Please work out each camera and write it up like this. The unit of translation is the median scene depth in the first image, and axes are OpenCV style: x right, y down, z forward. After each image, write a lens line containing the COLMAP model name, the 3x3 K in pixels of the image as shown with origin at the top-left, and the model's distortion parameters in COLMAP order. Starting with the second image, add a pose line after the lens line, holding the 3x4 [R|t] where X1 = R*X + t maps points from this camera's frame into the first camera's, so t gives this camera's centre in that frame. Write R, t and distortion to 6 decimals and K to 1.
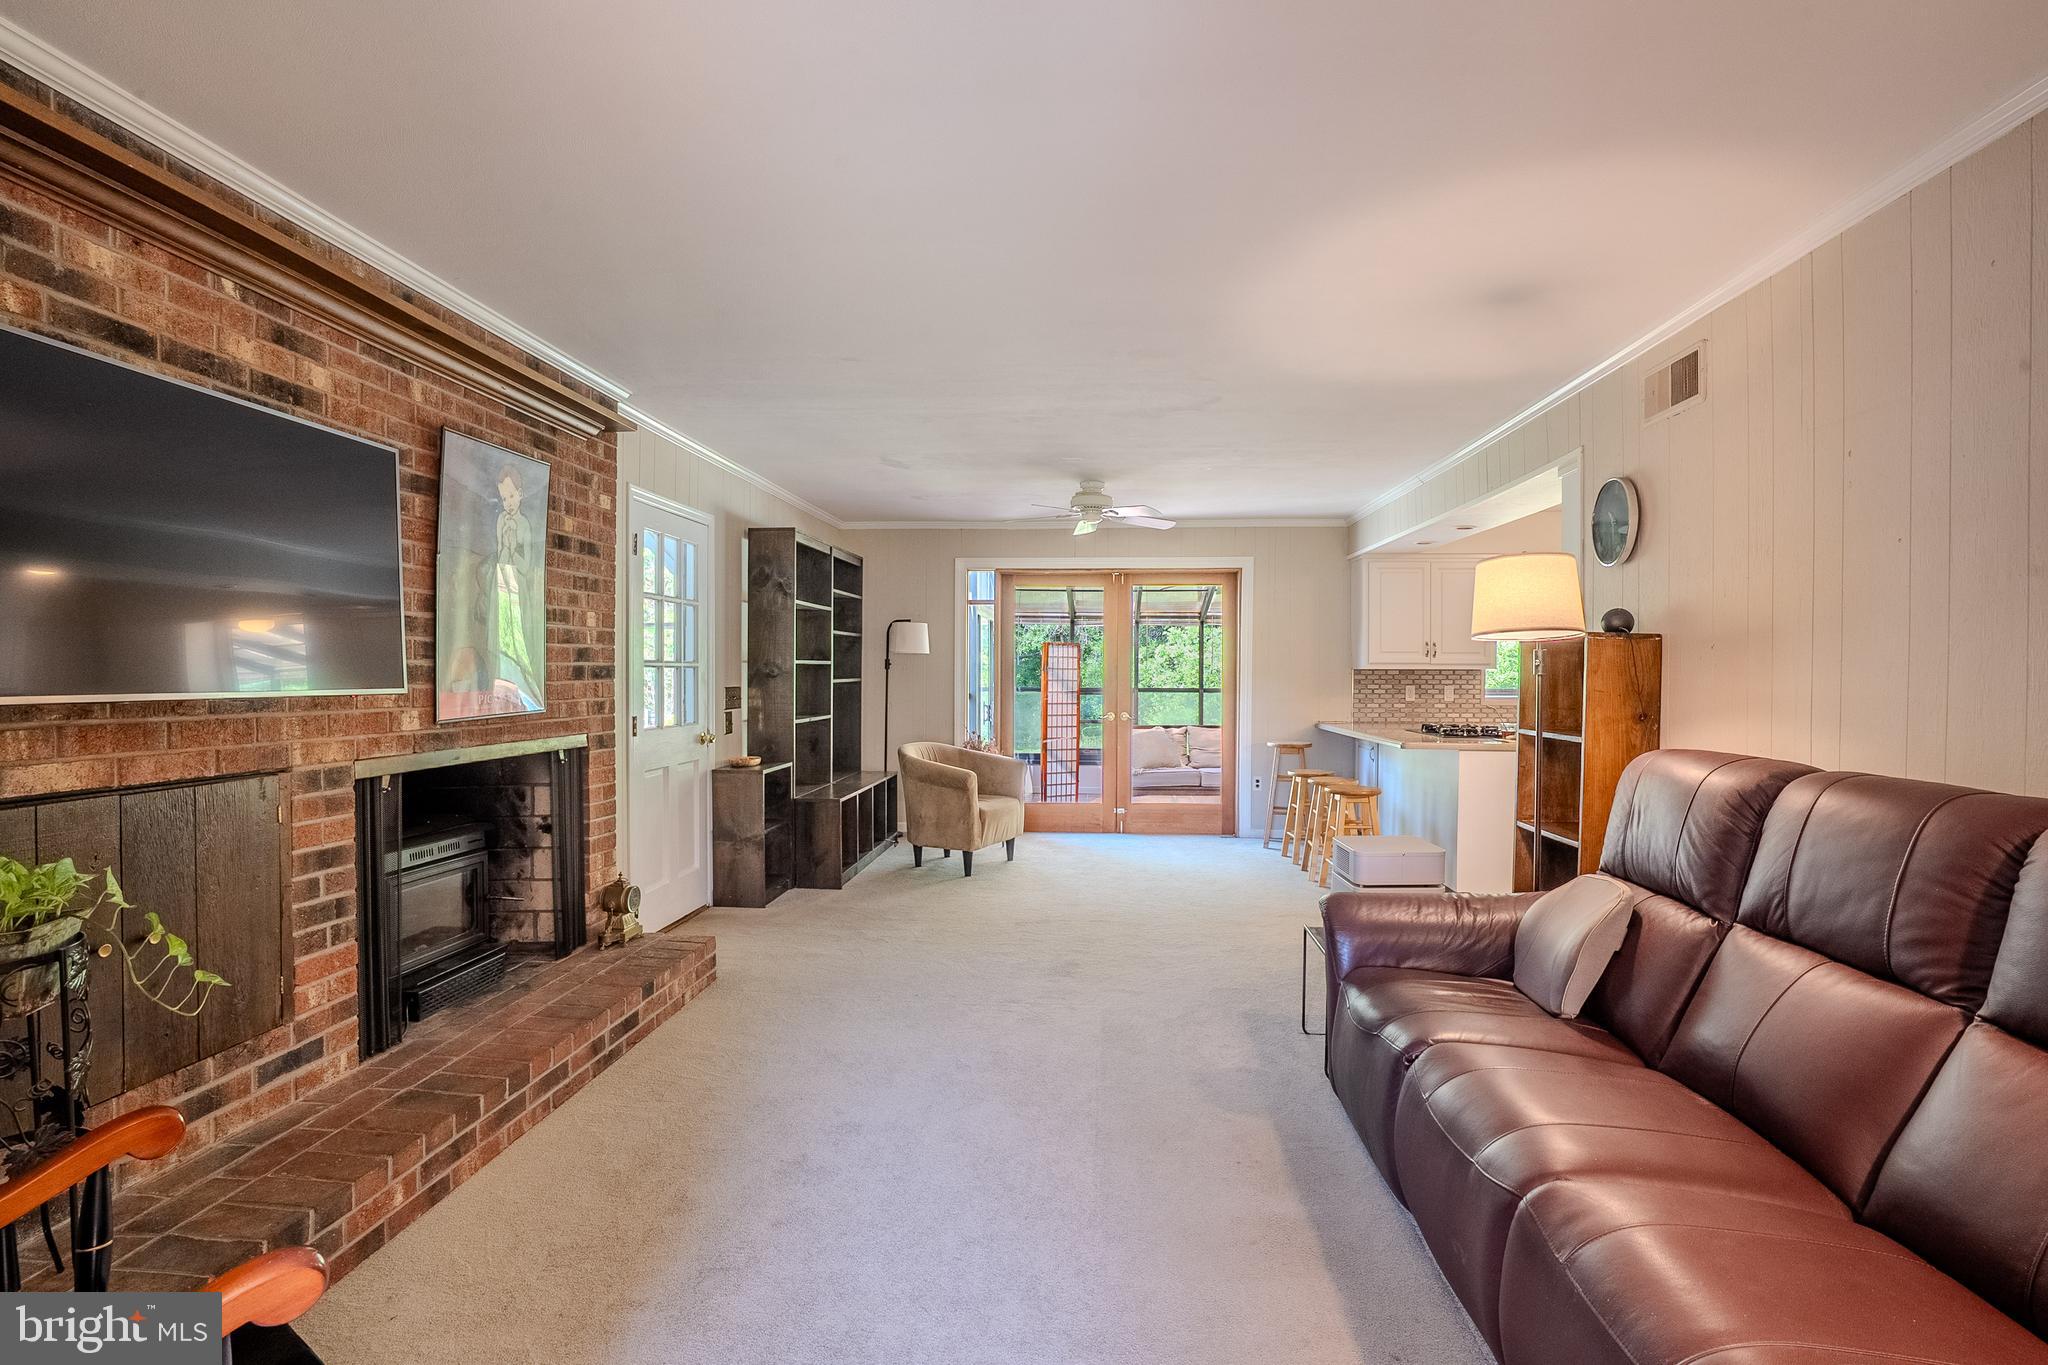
lens RADIAL K [[960.7, 0, 1034.5], [0, 960.7, 686.2], [0, 0, 1]] dist [-0.052050, 0.018049]
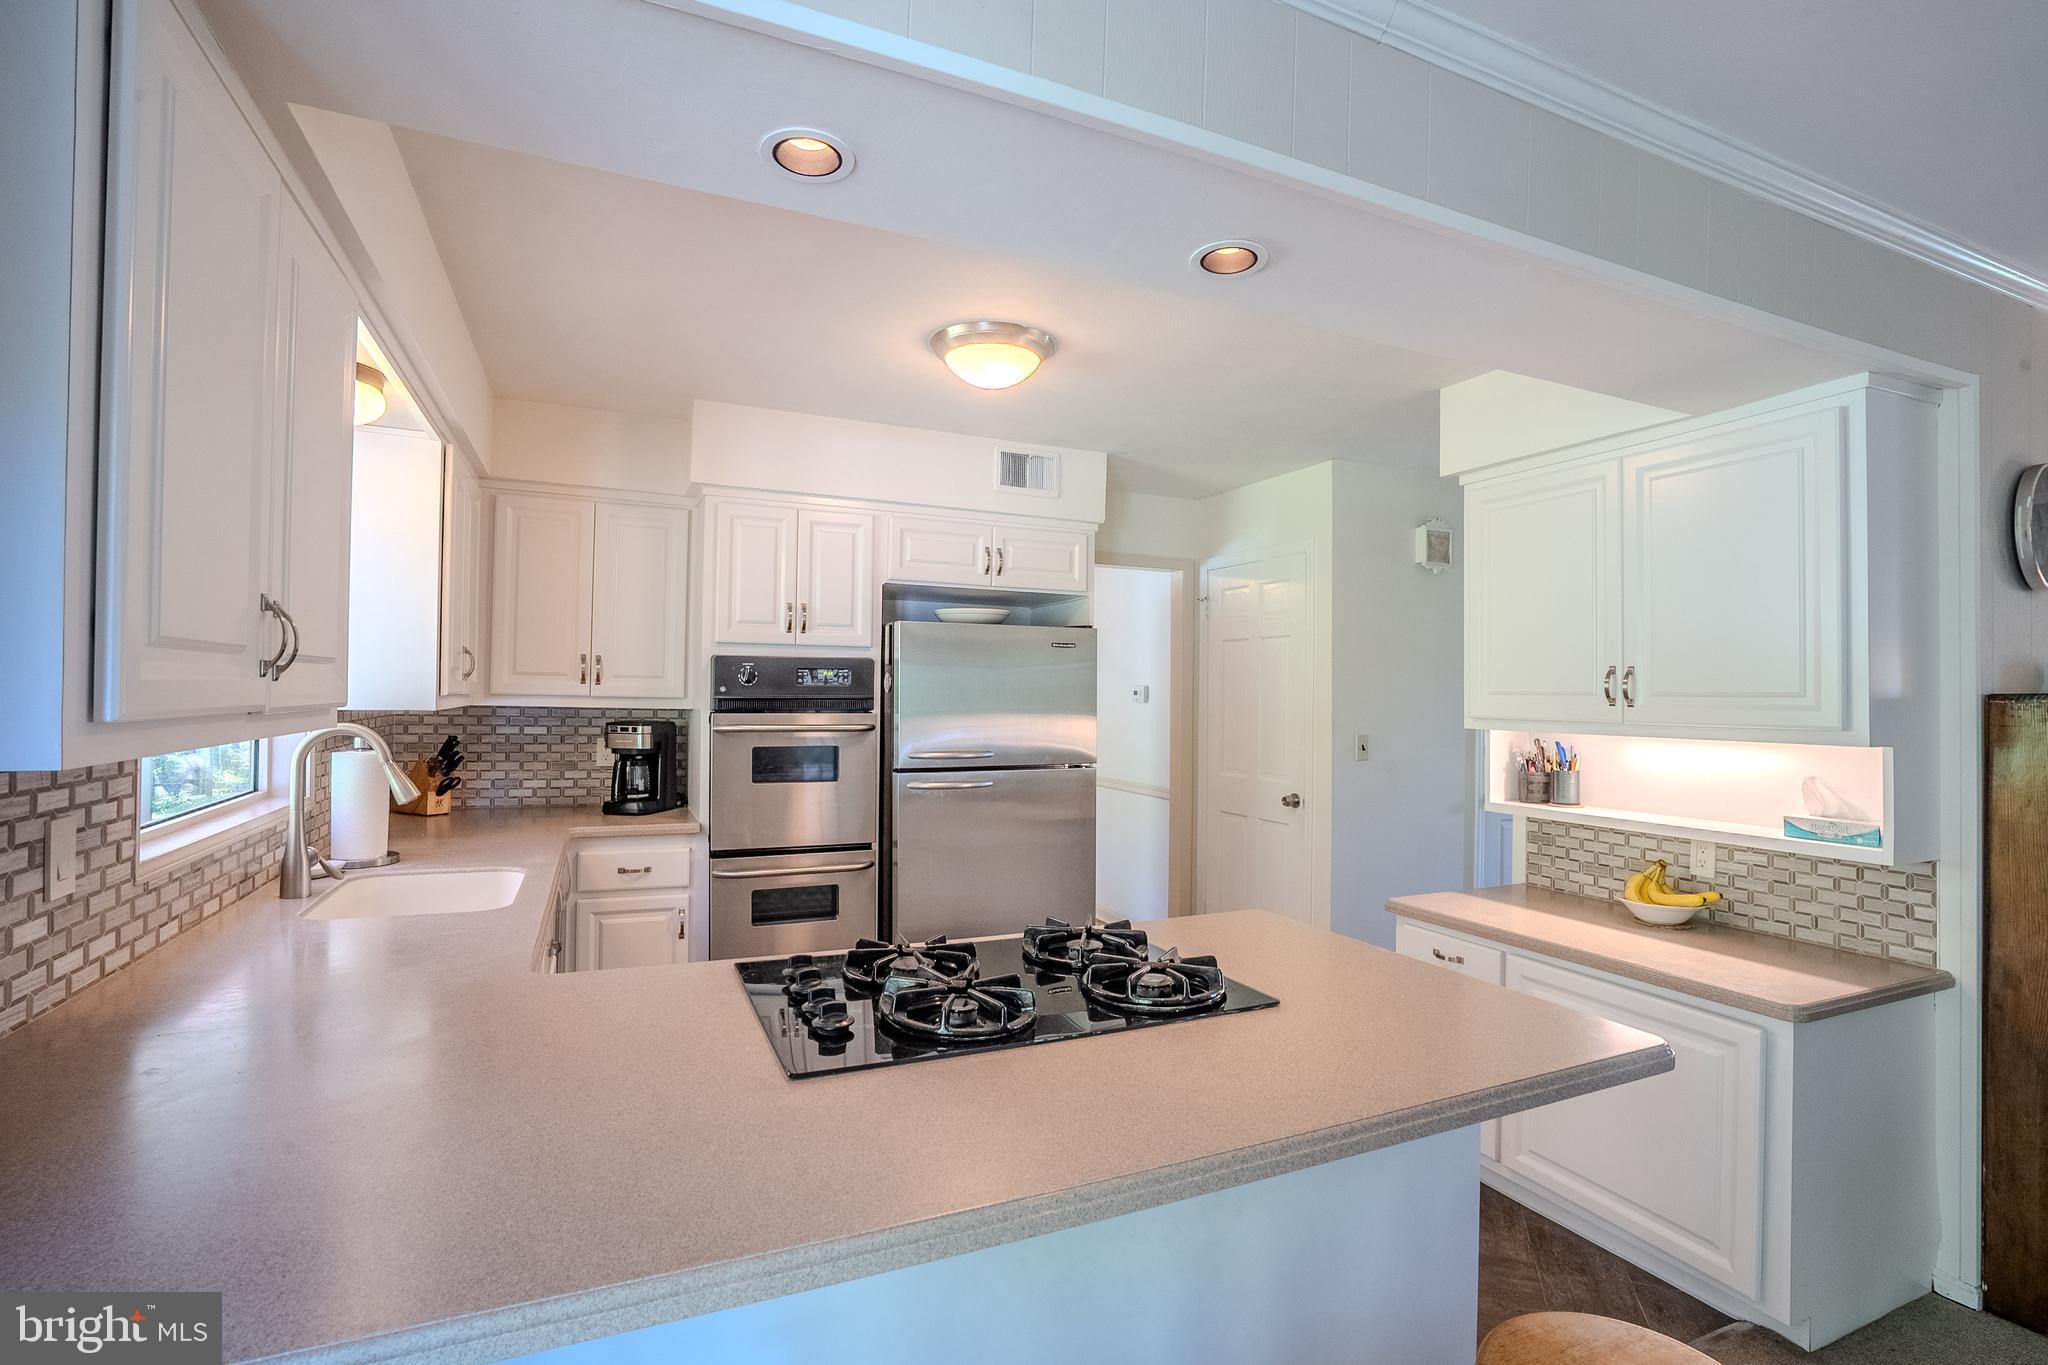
lens RADIAL K [[960.7, 0, 1016.1], [0, 960.7, 681.8], [0, 0, 1]] dist [-0.052050, 0.018049]
pose [[-0.472824, 0.003302, 0.881151, 0.420130], [-0.000706, 0.999991, -0.004126, -0.067972], [-0.881157, -0.002572, -0.472817, 2.217718]]
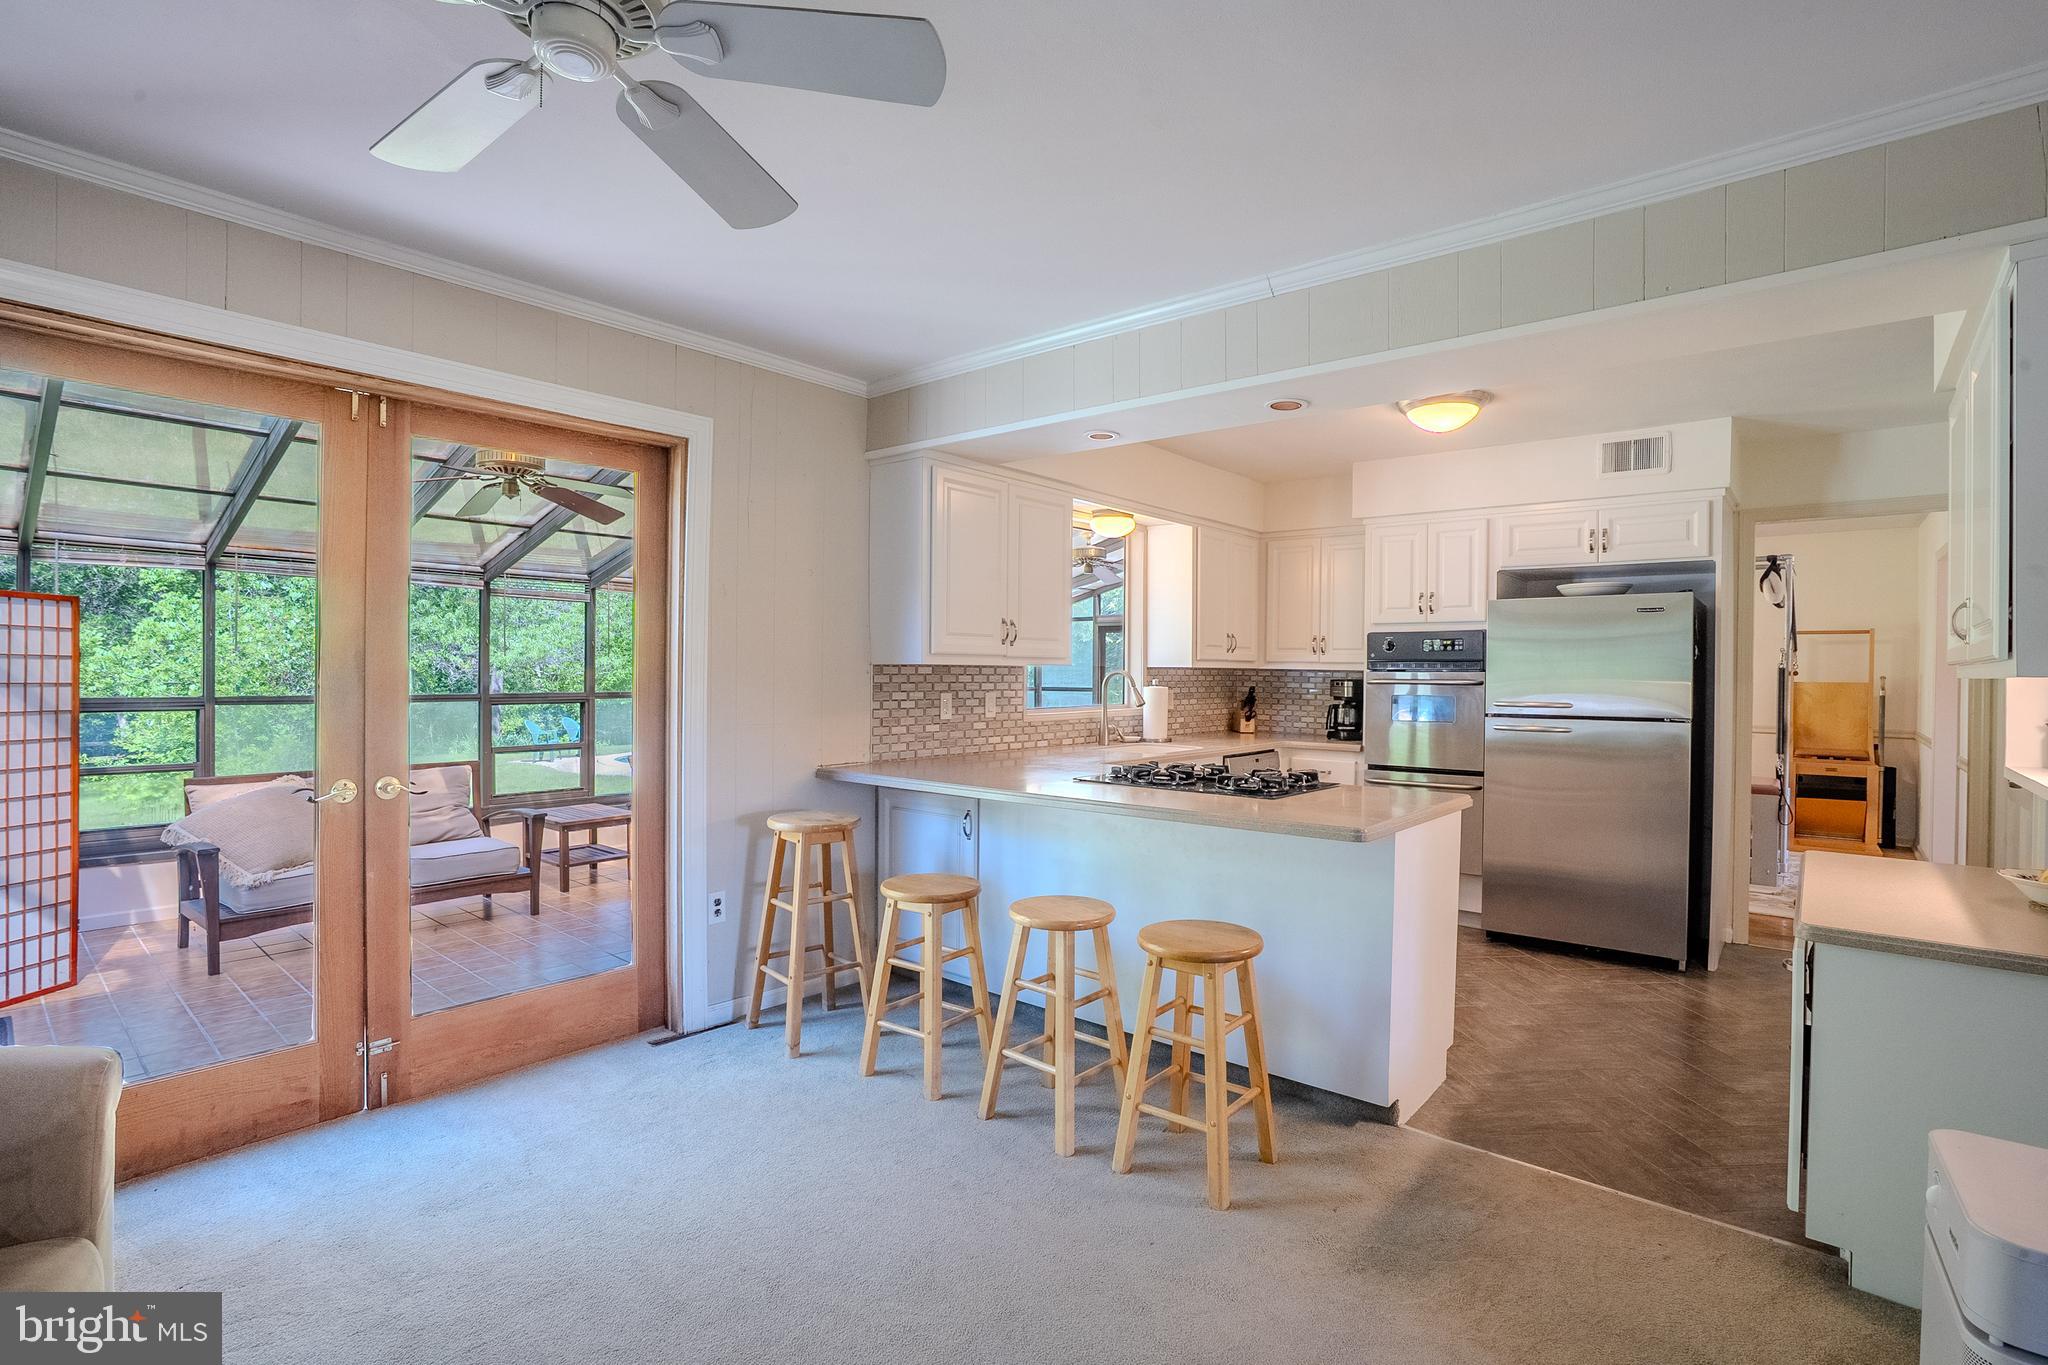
lens RADIAL K [[960.7, 0, 1020.6], [0, 960.7, 679.1], [0, 0, 1]] dist [-0.052050, 0.018049]
pose [[0.584498, -0.000854, 0.811395, -0.143609], [0.001727, 0.999998, -0.000192, -0.021897], [-0.811394, 0.001513, 0.584498, 1.497824]]
